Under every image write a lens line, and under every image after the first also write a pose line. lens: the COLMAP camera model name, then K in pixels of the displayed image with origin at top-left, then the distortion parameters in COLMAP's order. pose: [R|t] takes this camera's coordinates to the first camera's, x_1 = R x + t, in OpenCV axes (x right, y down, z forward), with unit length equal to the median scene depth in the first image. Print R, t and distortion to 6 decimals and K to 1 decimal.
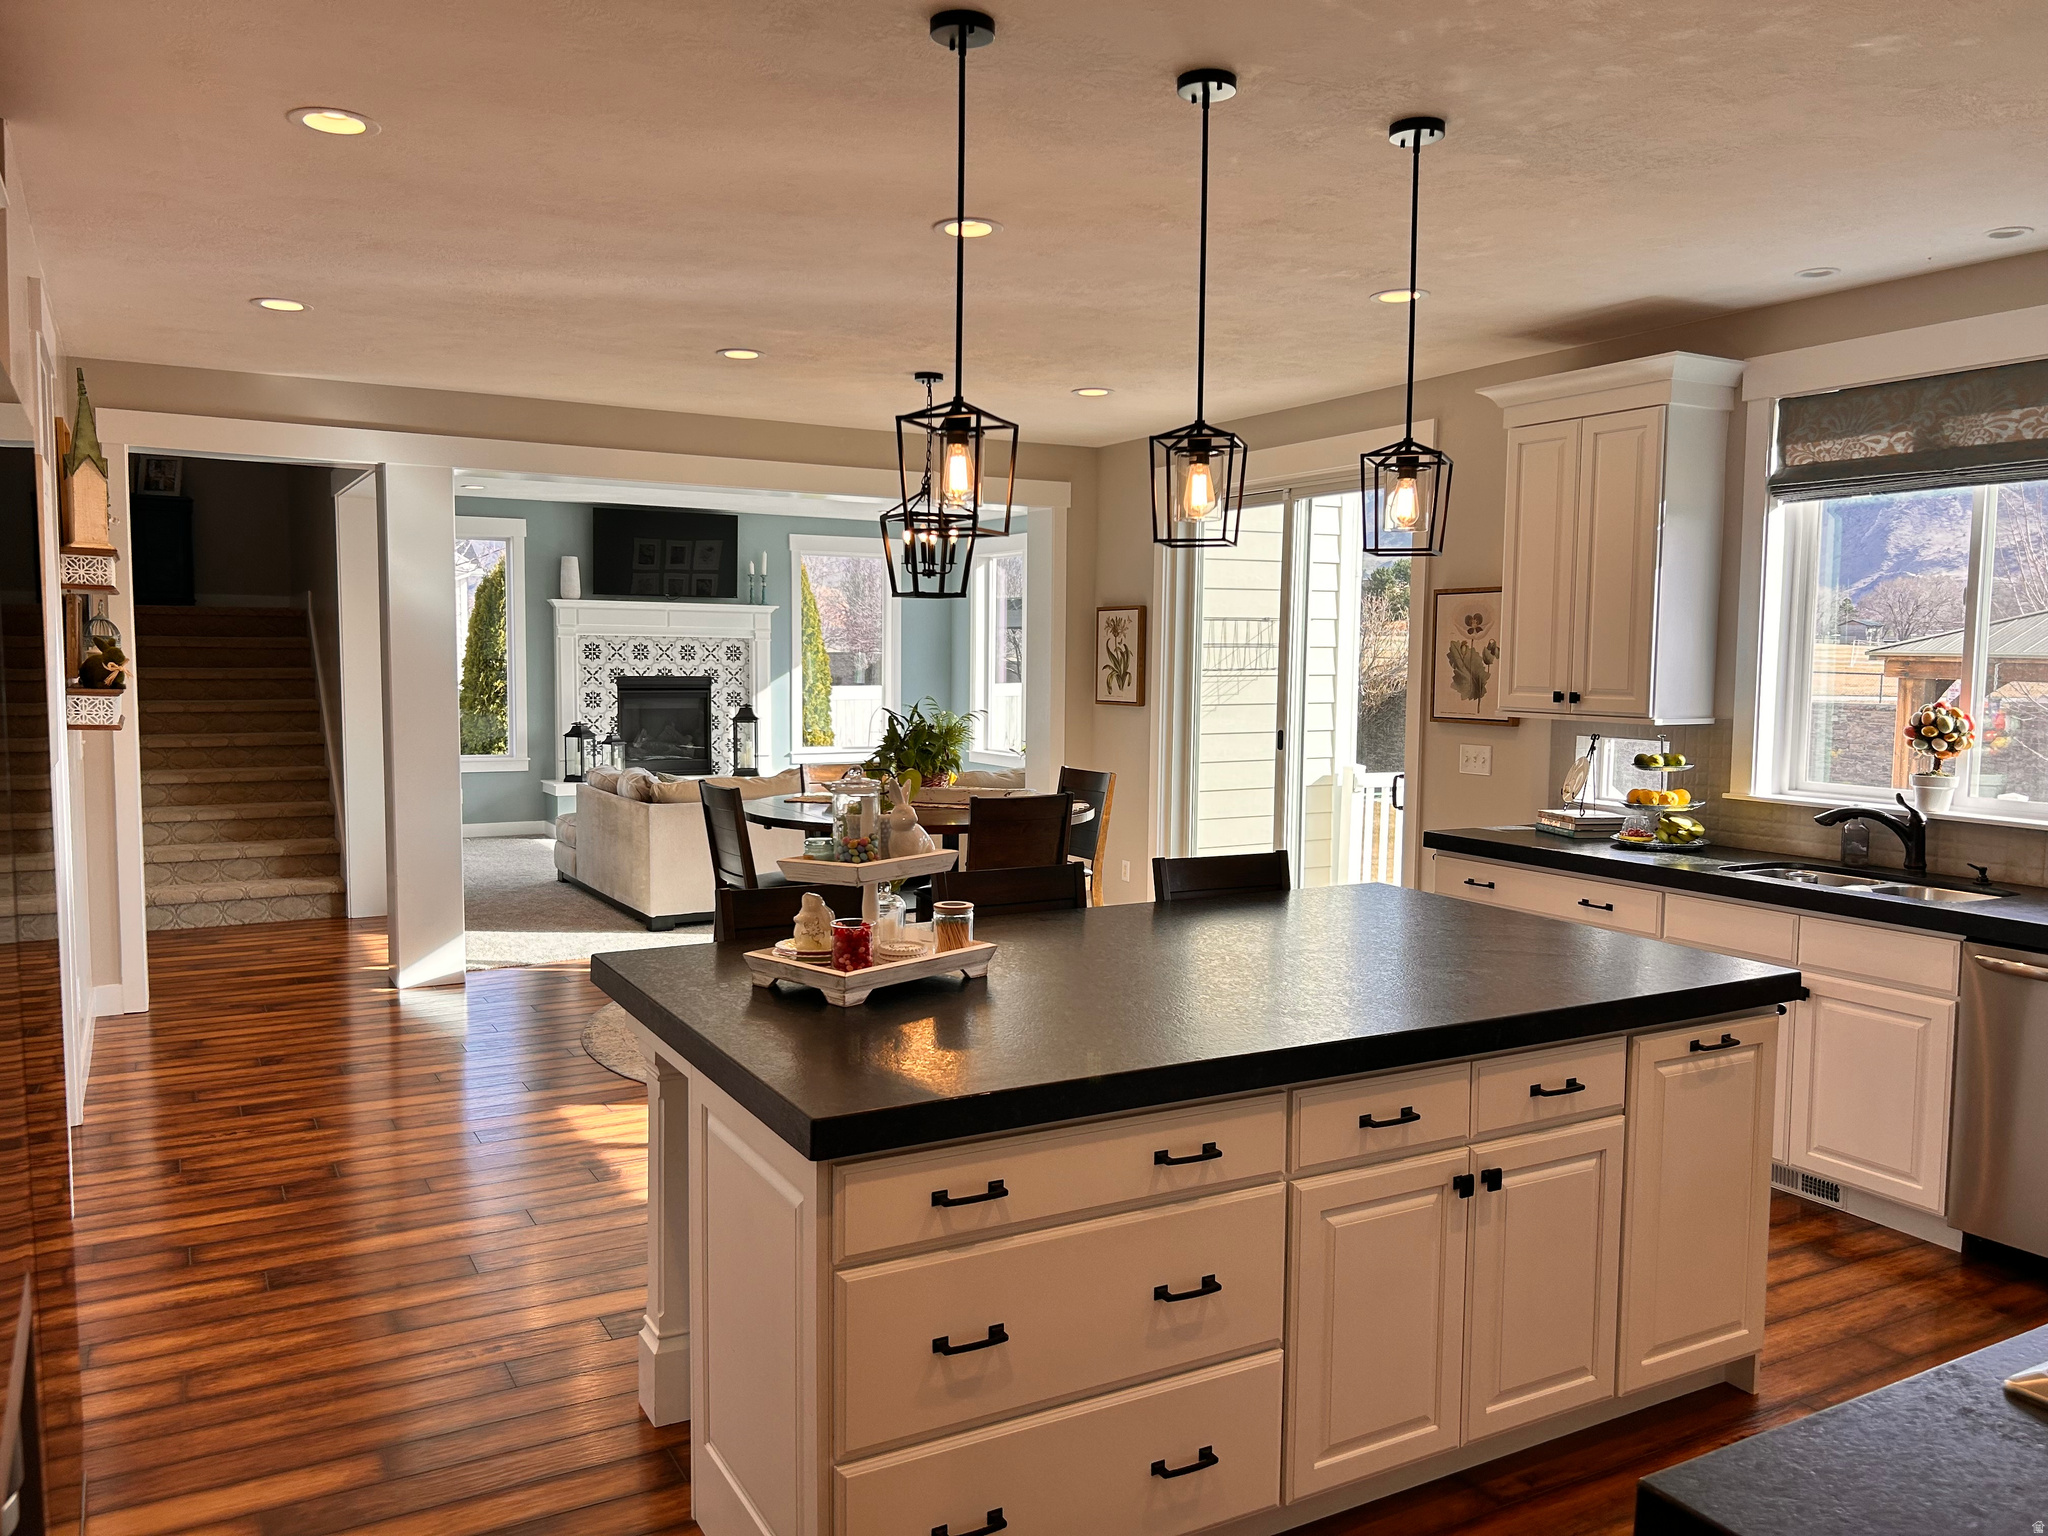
lens RADIAL K [[1544.3, 0, 1036.5], [0, 1544.3, 786.0], [0, 0, 1]] dist [0.058578, -0.060546]
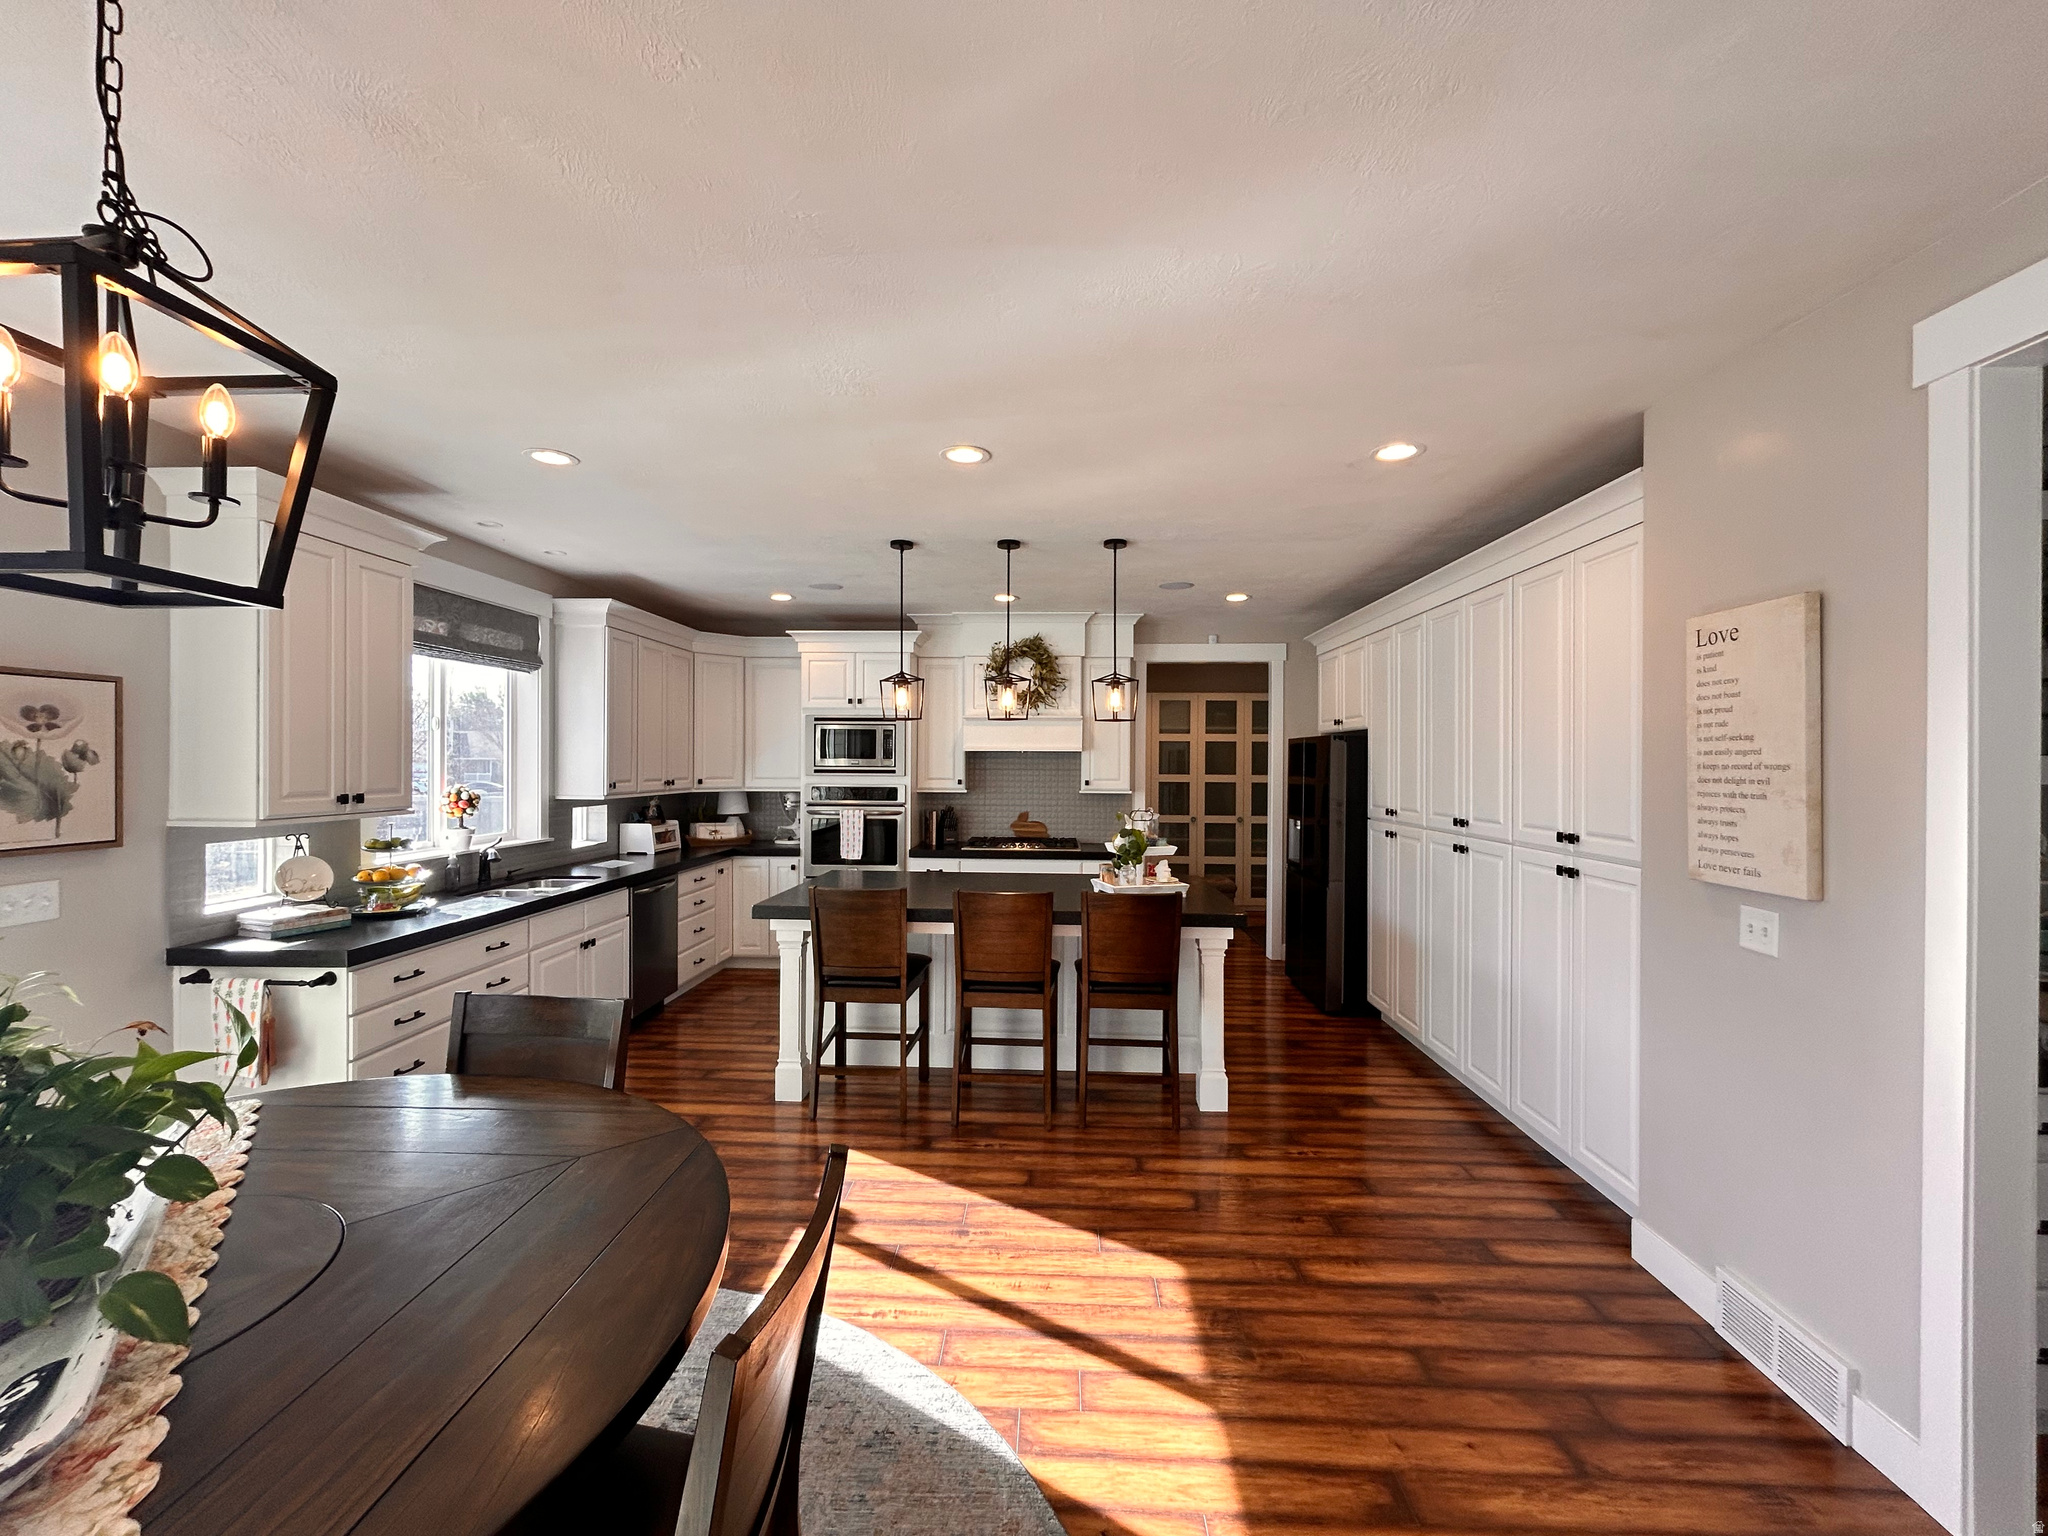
lens RADIAL K [[829.6, 0, 1025.3], [0, 829.6, 761.0], [0, 0, 1]] dist [-0.004134, 0.002092]
pose [[-0.850018, -0.014964, 0.526540, -0.217914], [0.032270, 0.996240, 0.080407, -0.068251], [-0.525764, 0.085338, -0.846339, 0.737587]]
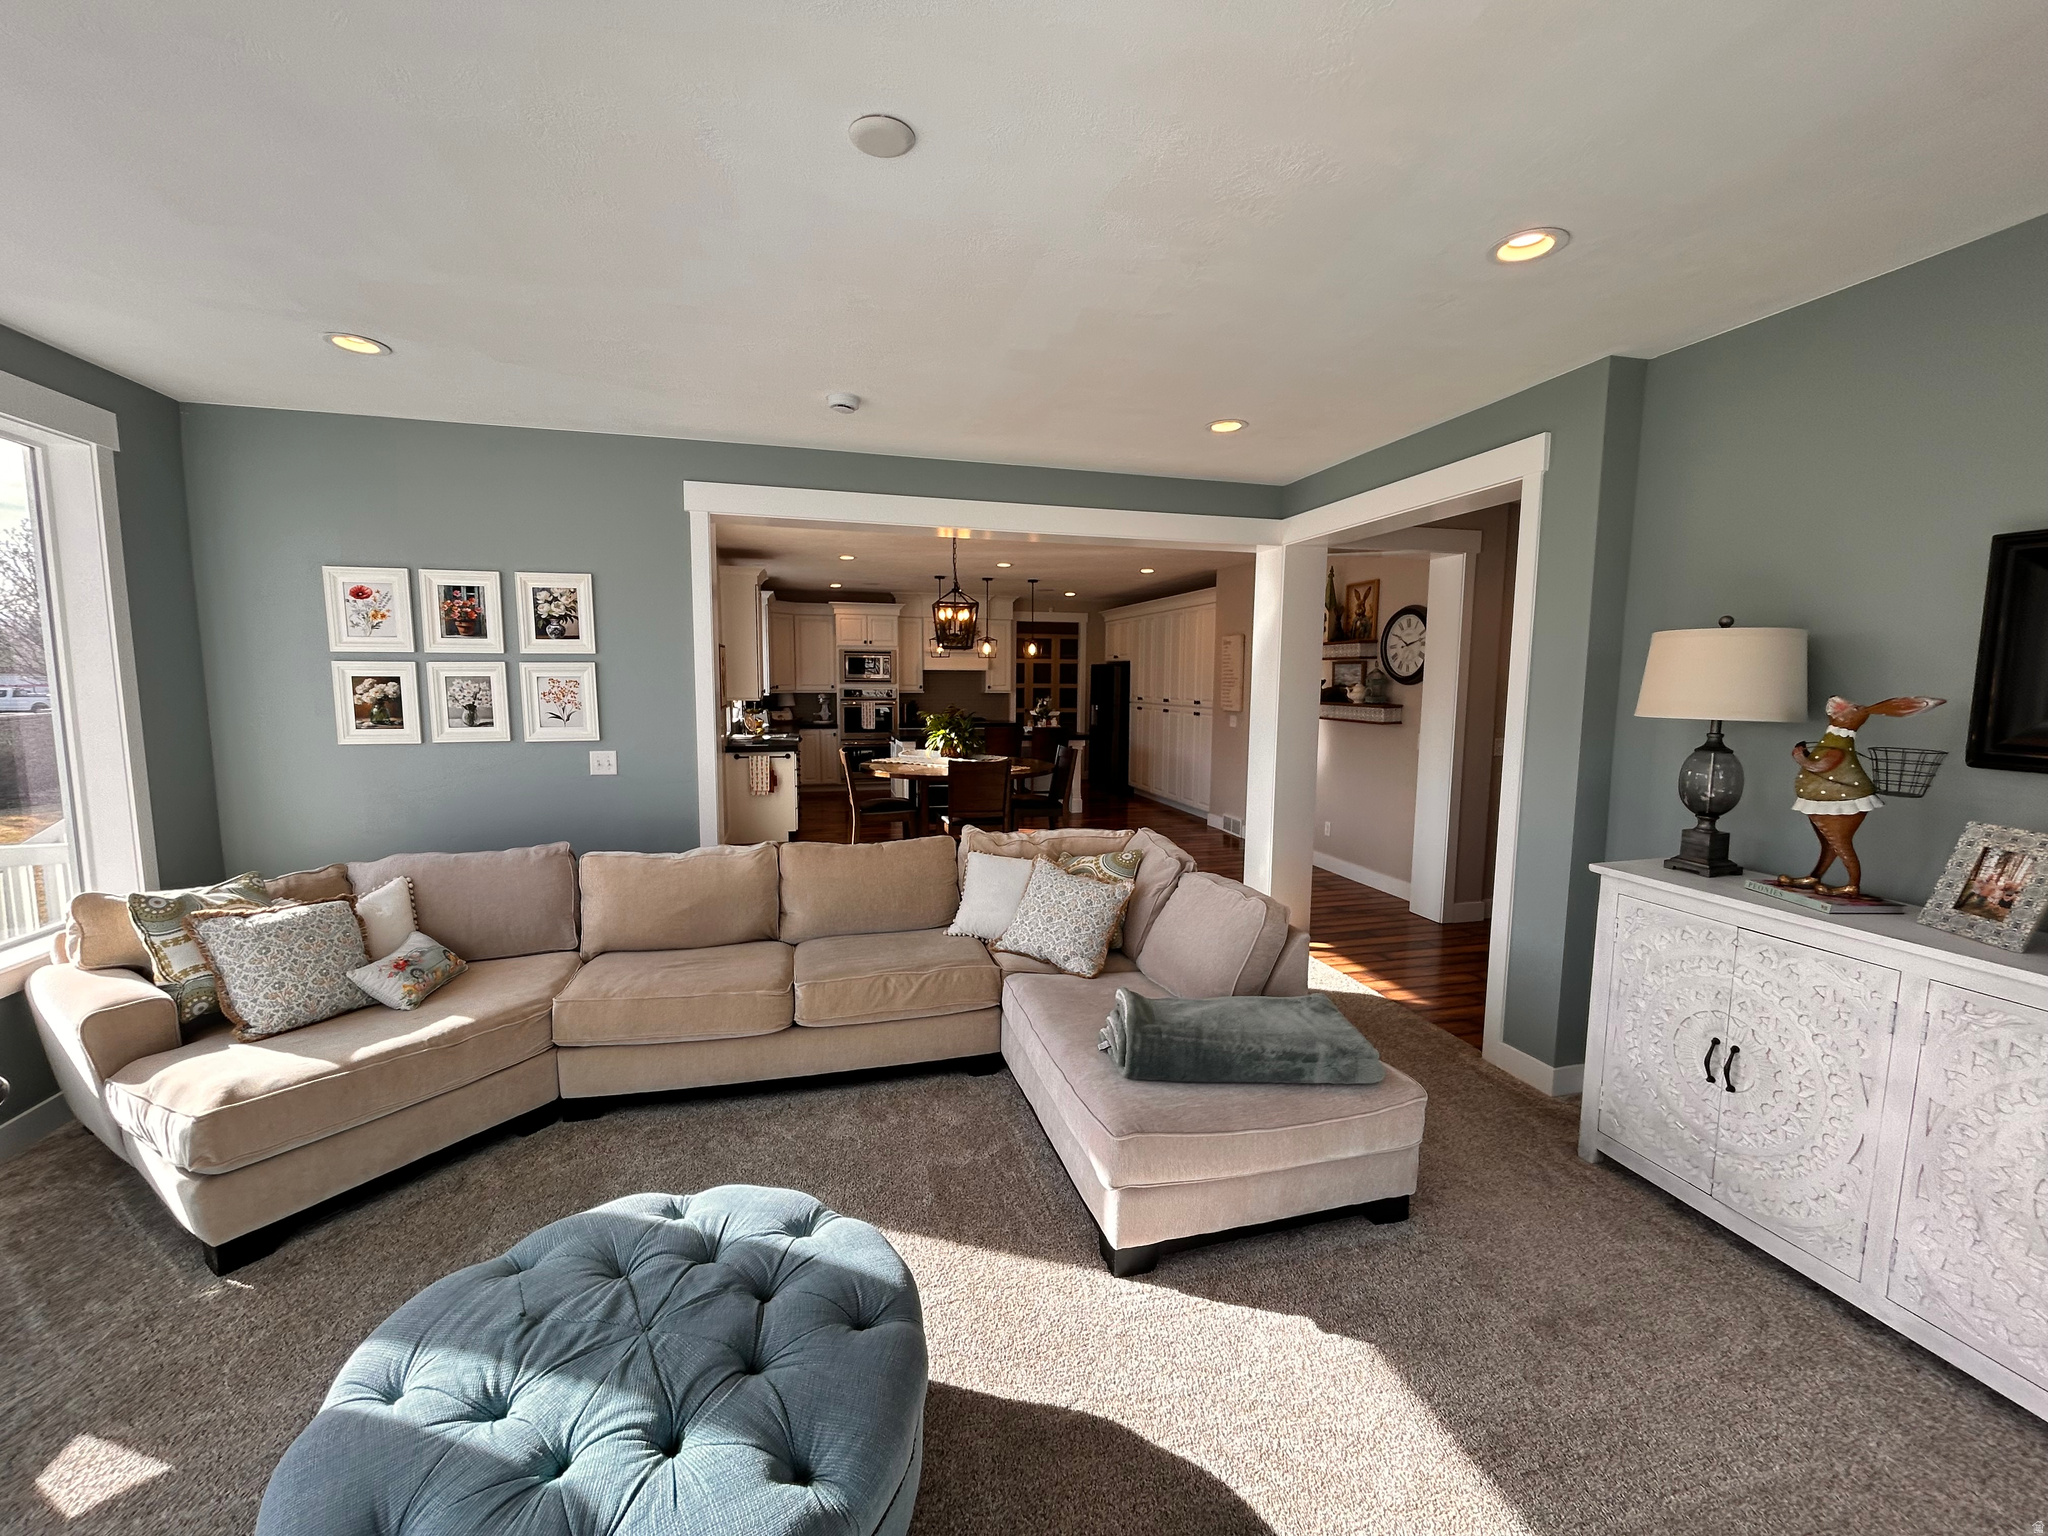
lens RADIAL K [[829.6, 0, 1028.6], [0, 829.6, 768.7], [0, 0, 1]] dist [-0.004134, 0.002092]
pose [[-0.967885, -0.044897, 0.247350, -0.284233], [0.004971, 0.980313, 0.197387, -0.124468], [-0.251343, 0.192277, -0.948608, 1.368990]]
